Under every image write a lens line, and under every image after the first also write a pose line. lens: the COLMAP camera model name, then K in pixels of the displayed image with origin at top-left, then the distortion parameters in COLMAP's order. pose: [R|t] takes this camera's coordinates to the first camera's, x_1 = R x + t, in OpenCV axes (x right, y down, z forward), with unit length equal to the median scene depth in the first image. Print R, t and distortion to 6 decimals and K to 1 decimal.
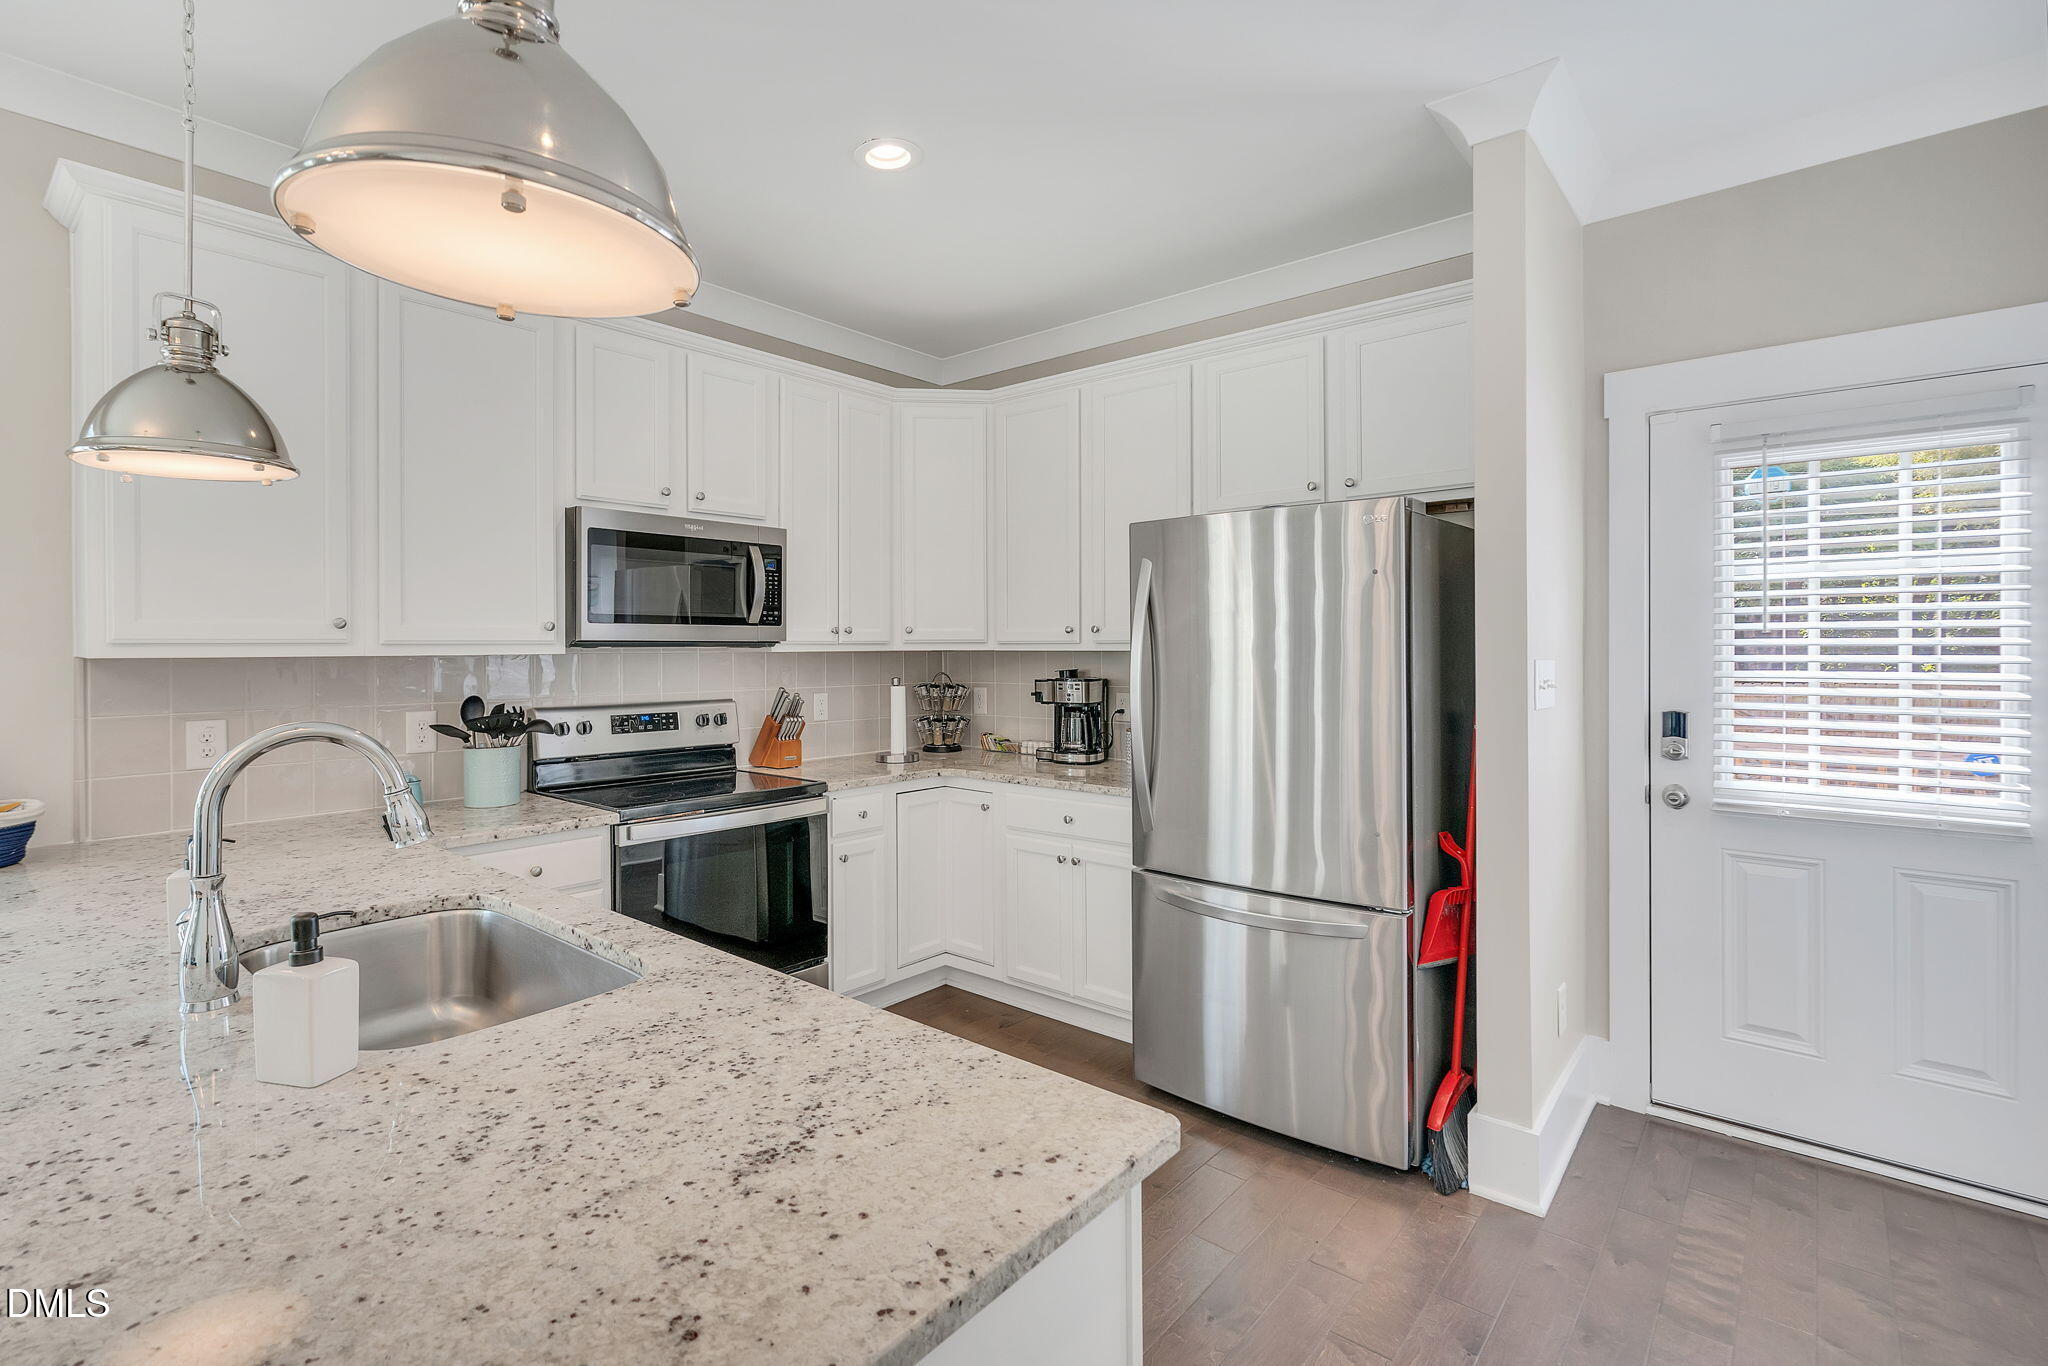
lens RADIAL K [[944.9, 0, 1017.9], [0, 944.9, 648.2], [0, 0, 1]] dist [-0.007186, 0.003497]
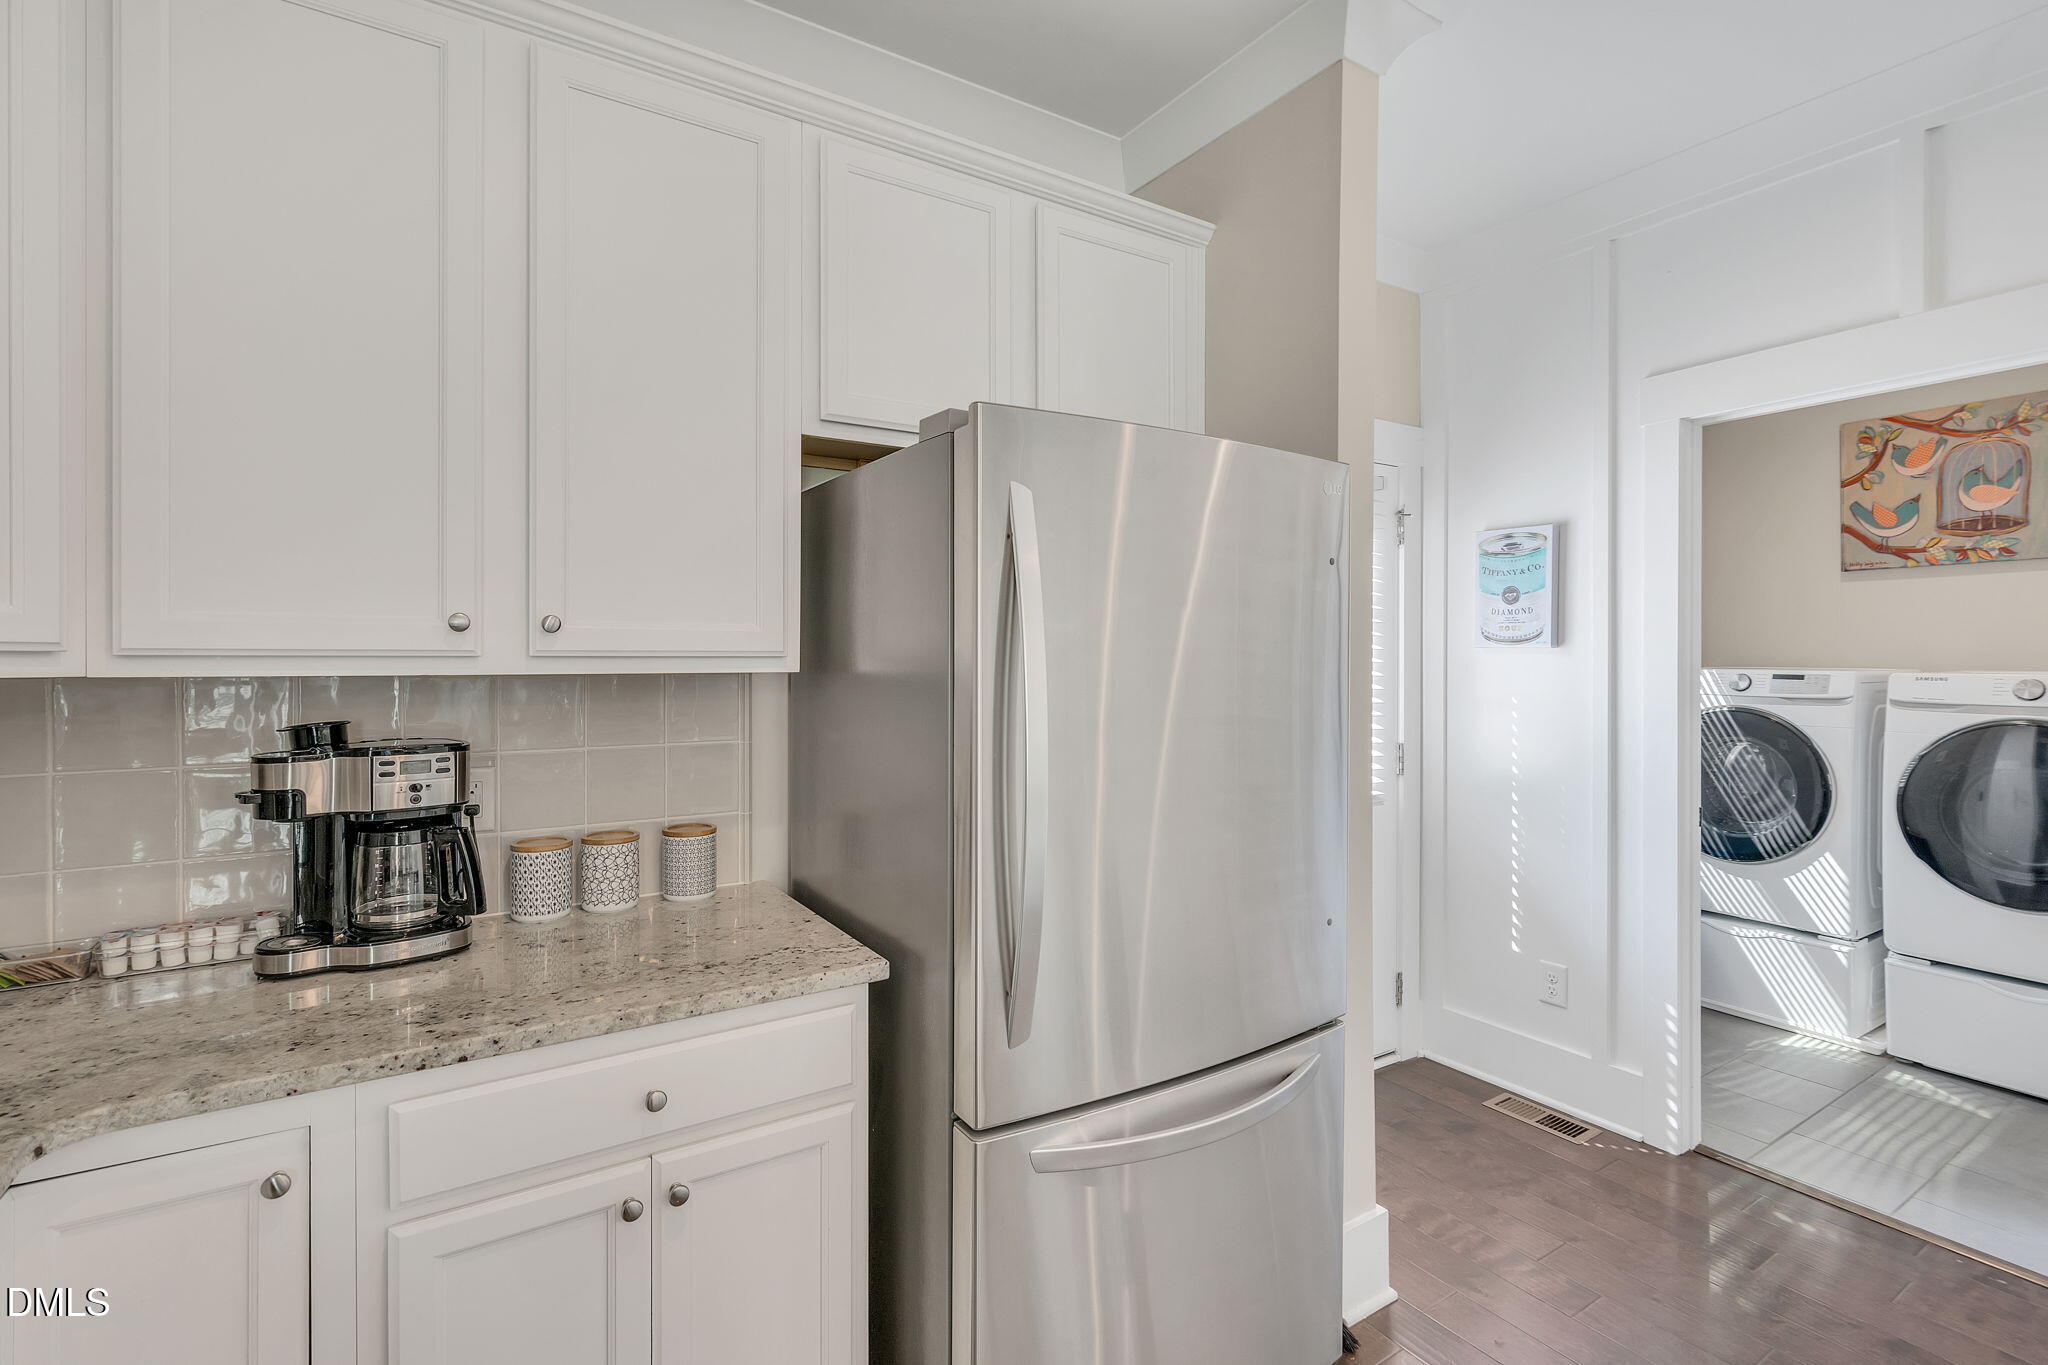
lens RADIAL K [[944.9, 0, 1017.6], [0, 944.9, 674.9], [0, 0, 1]] dist [-0.007186, 0.003497]
pose [[0.301852, -0.007763, 0.953323, -0.320423], [-0.001437, 0.999962, 0.008597, -0.001957], [-0.953354, -0.003965, 0.301829, 0.856310]]
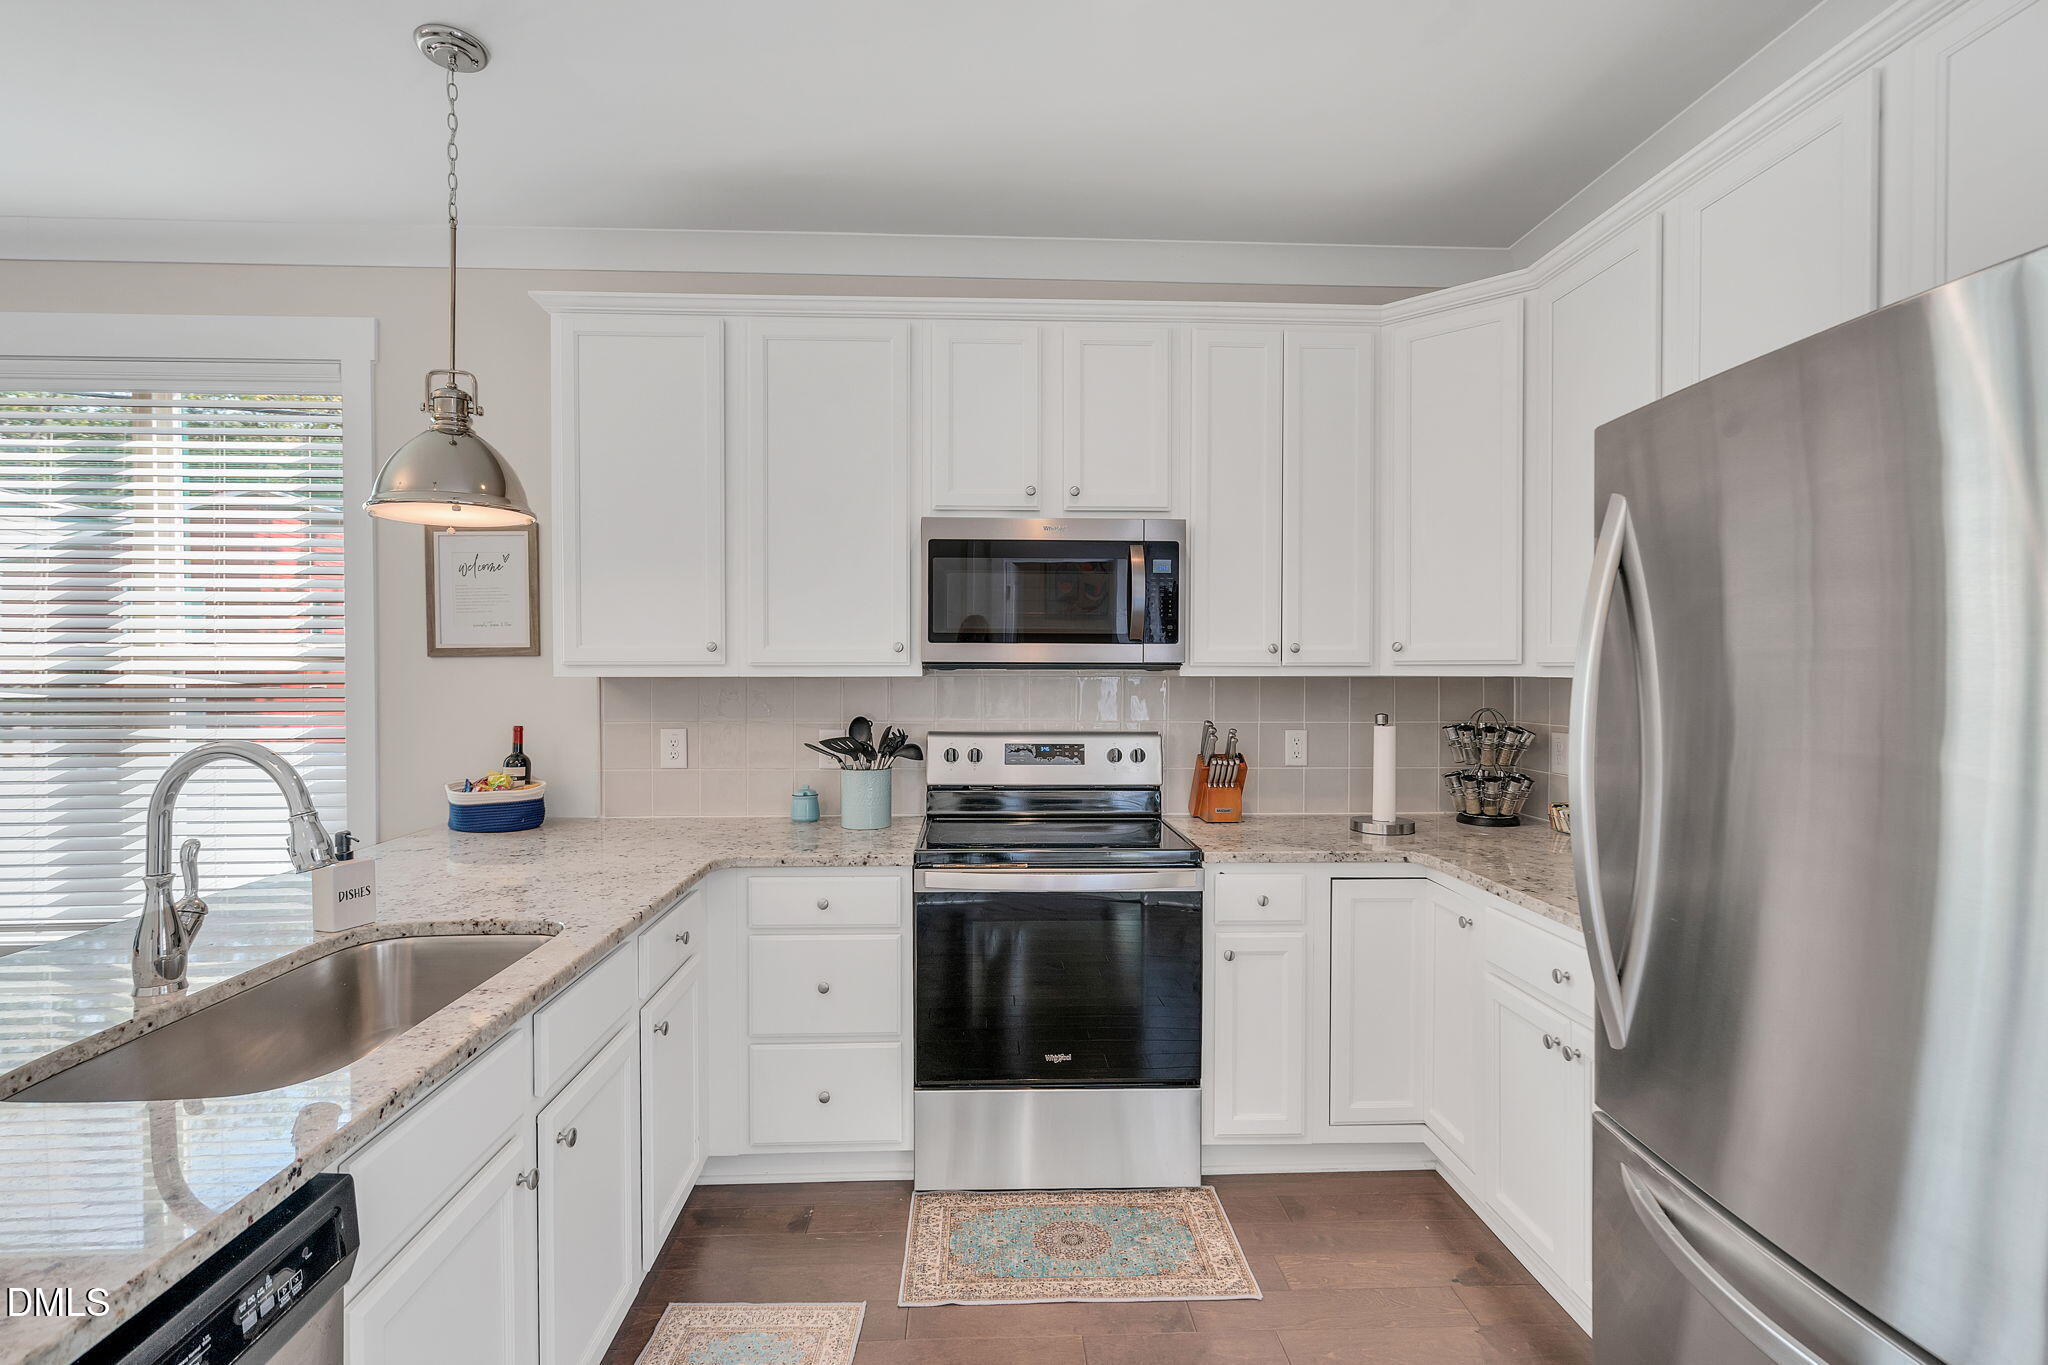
lens RADIAL K [[944.9, 0, 1017.5], [0, 944.9, 677.0], [0, 0, 1]] dist [-0.007186, 0.003497]
pose [[0.678660, 0.009419, -0.734393, 0.287532], [-0.004132, 0.999951, 0.009007, -0.002286], [0.734441, -0.003078, 0.678665, 0.441287]]
